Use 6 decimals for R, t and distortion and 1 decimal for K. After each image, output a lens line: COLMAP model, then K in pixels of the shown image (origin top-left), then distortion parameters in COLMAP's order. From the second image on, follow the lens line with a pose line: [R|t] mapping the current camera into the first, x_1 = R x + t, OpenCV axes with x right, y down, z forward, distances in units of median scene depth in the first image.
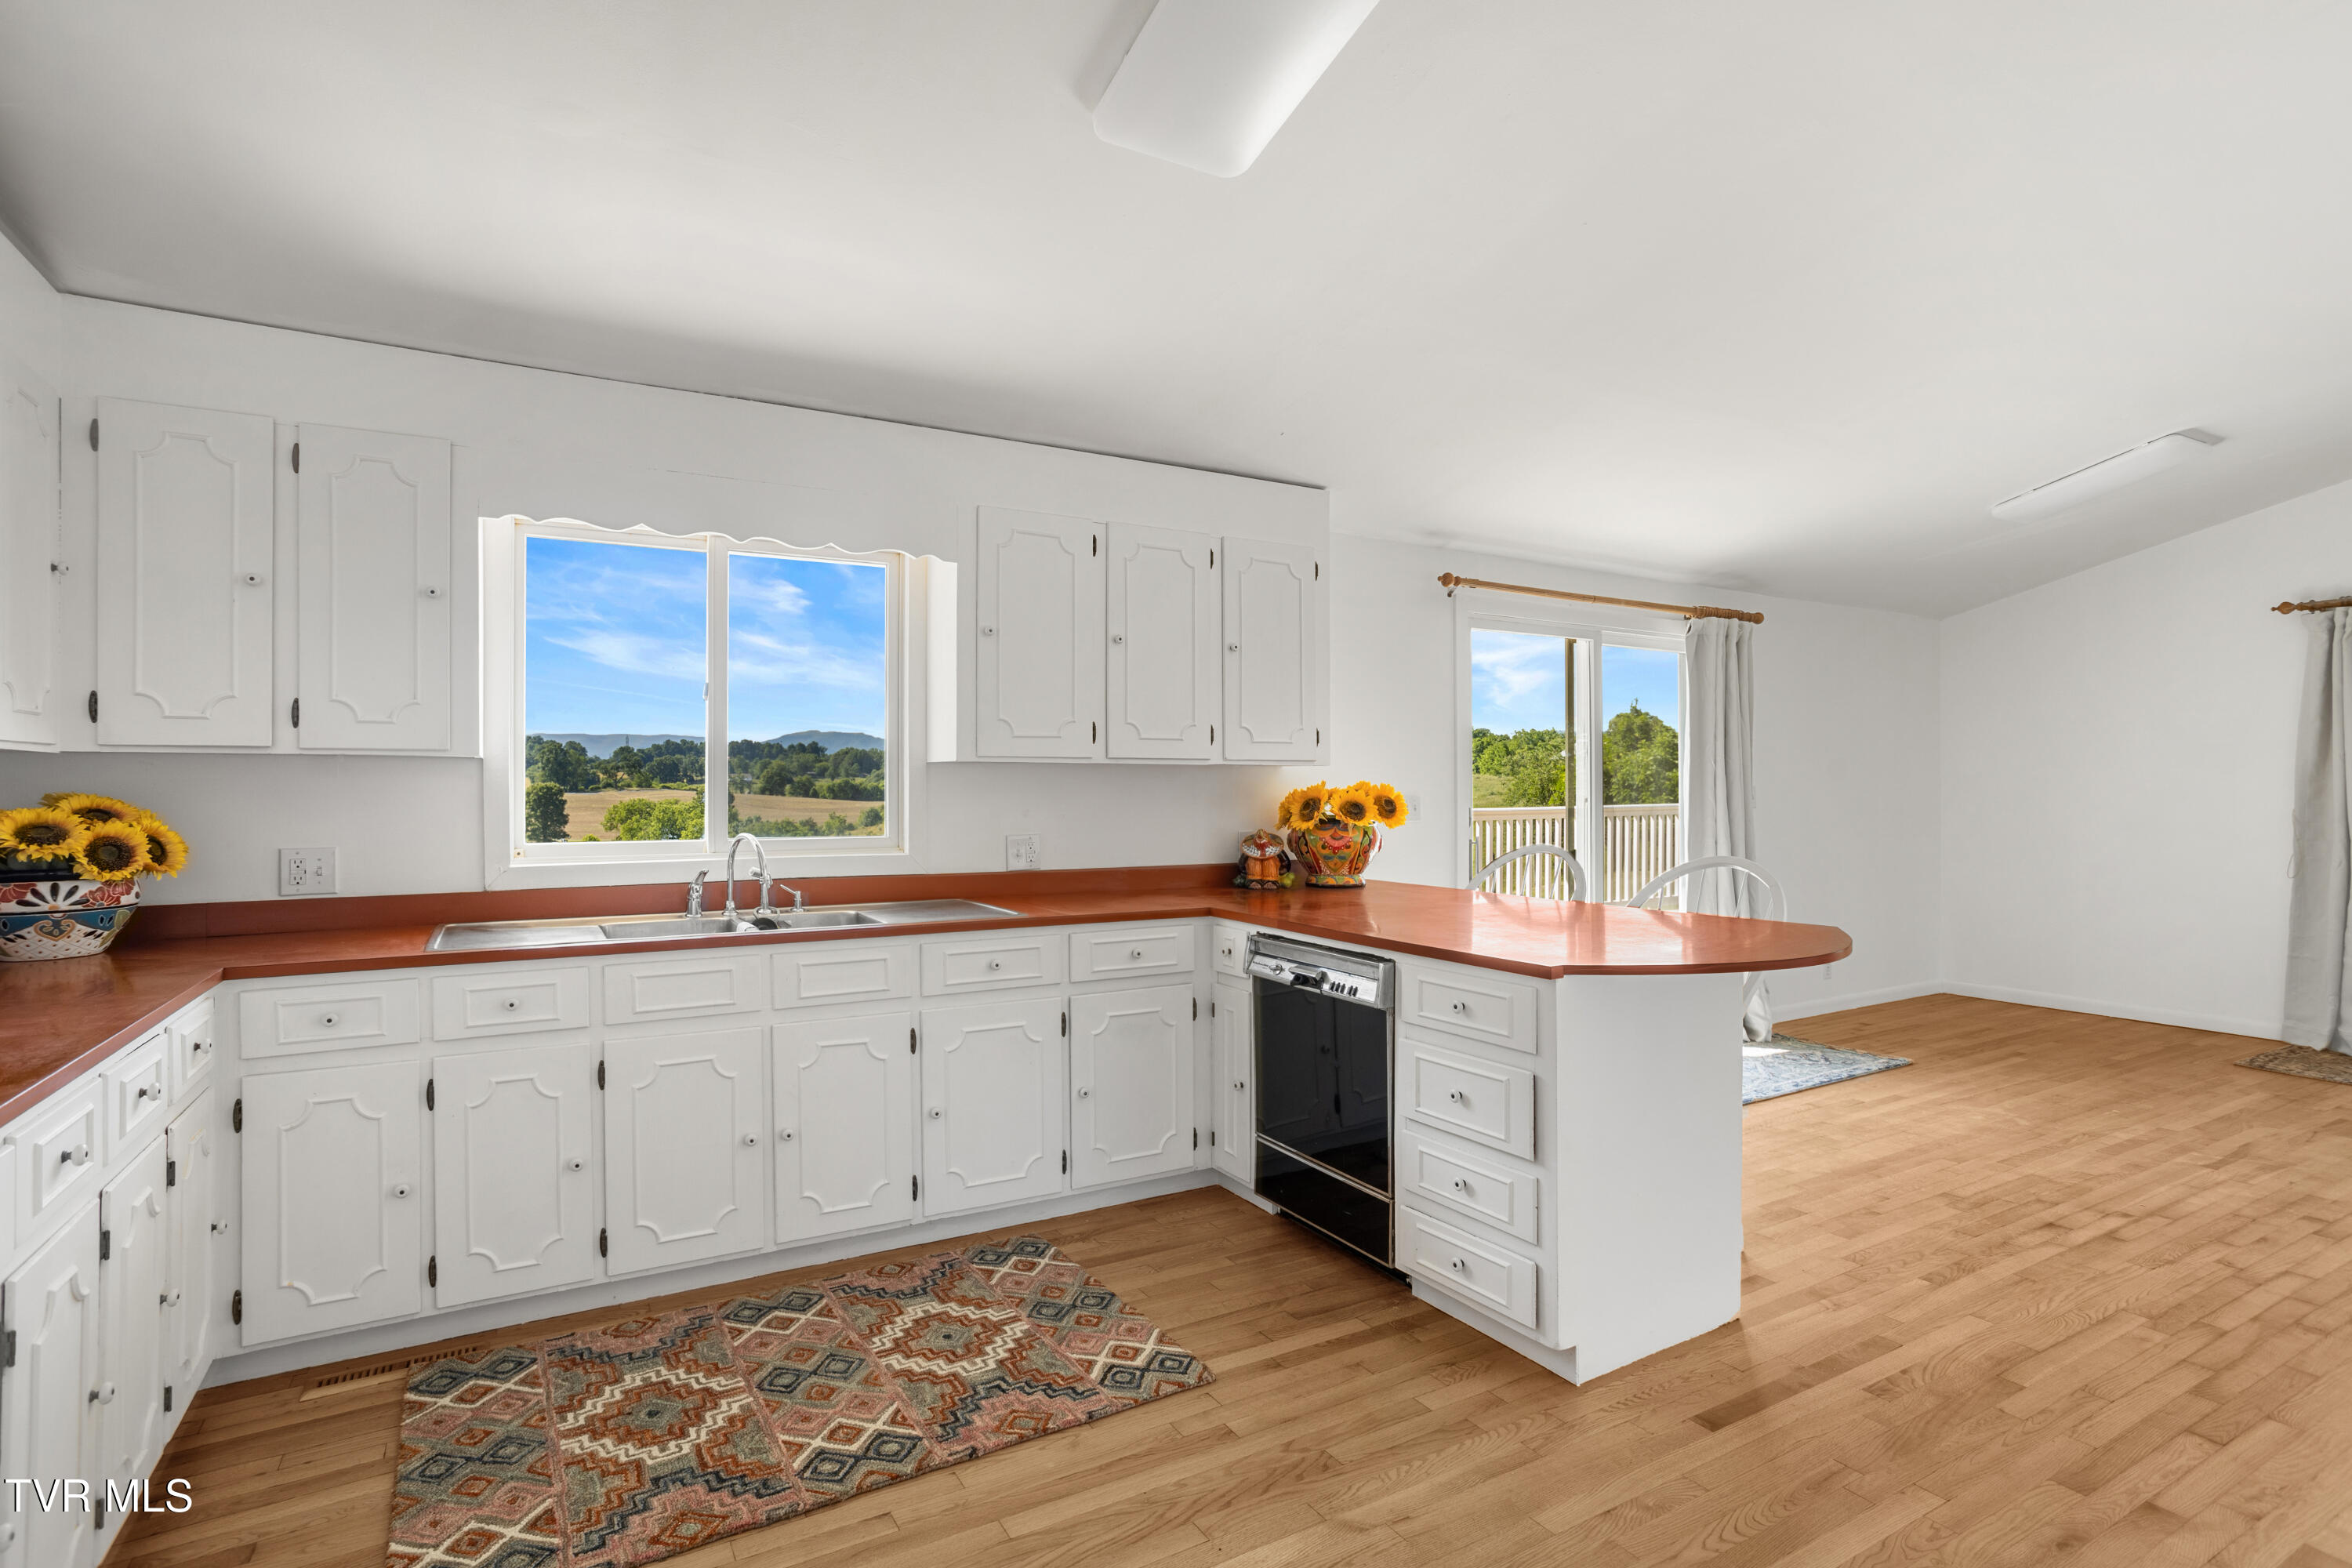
lens RADIAL K [[1158.9, 0, 1158.3], [0, 1158.9, 780.2], [0, 0, 1]] dist [-0.057984, 0.034578]
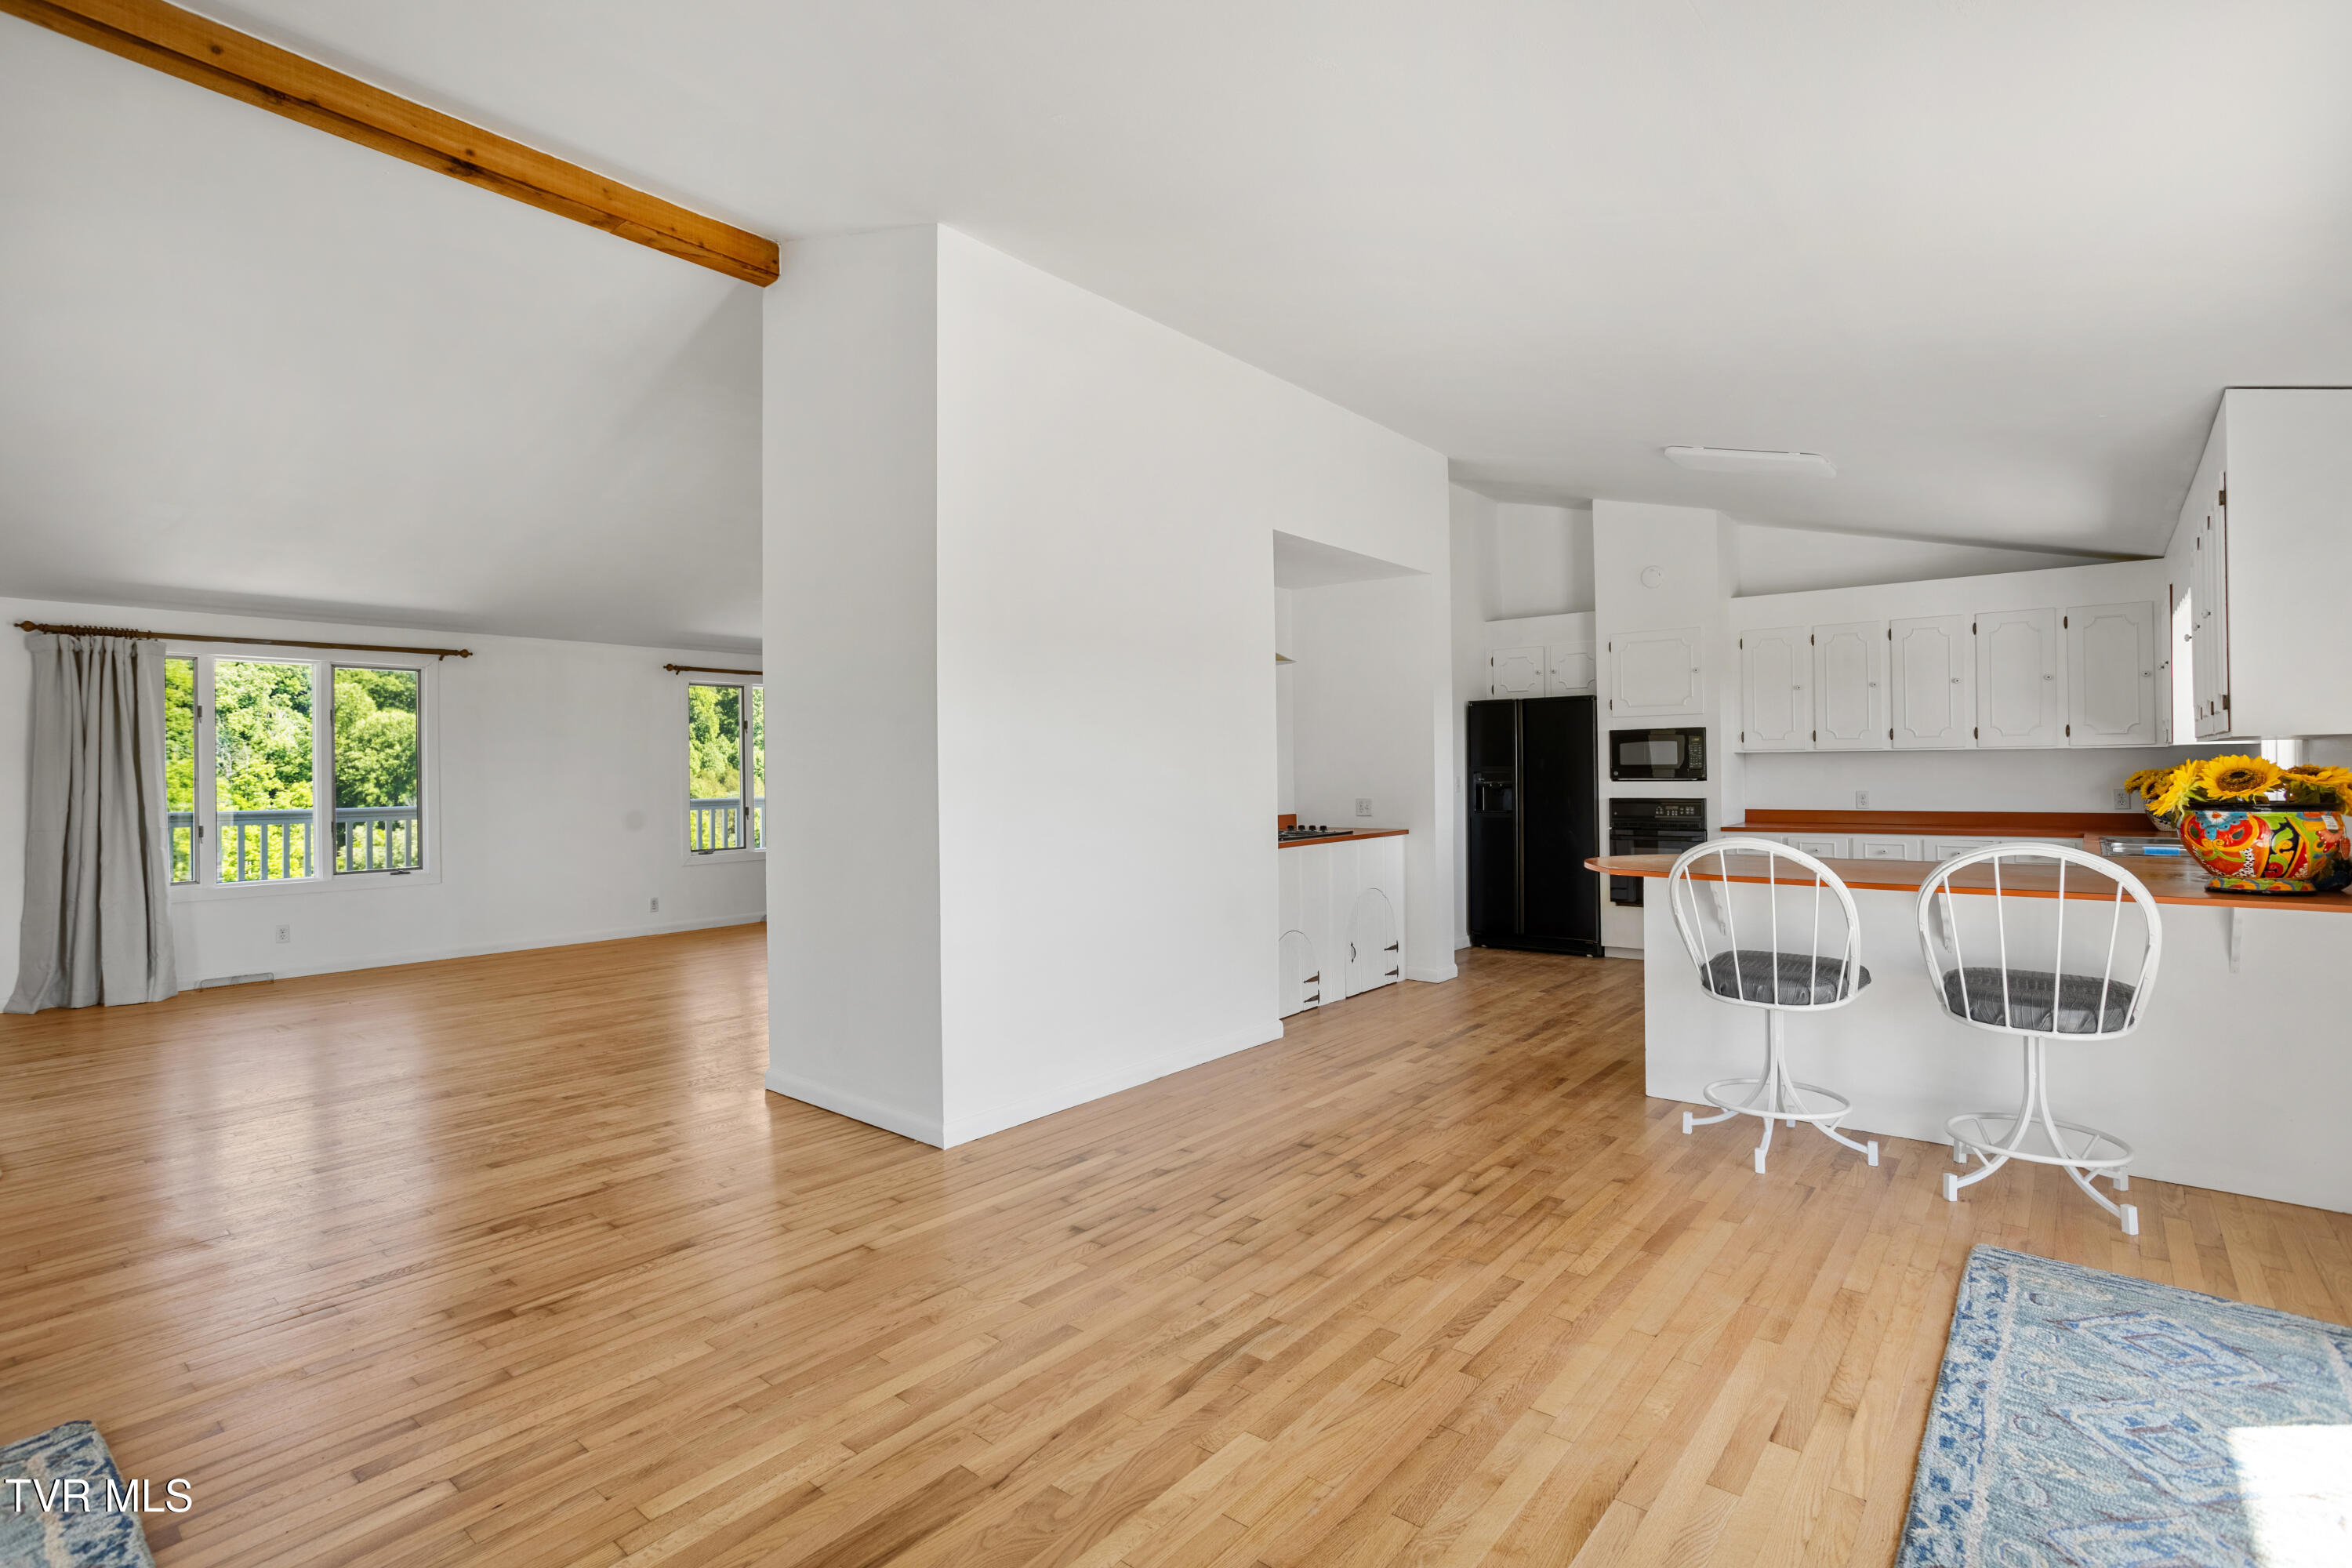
lens RADIAL K [[1136.5, 0, 1163.5], [0, 1136.5, 759.2], [0, 0, 1]] dist [-0.044057, 0.032008]
pose [[-0.938425, 0.005944, -0.345432, 1.445298], [0.008296, 0.999951, -0.005329, -0.007194], [0.345383, -0.007867, -0.938429, 1.917393]]
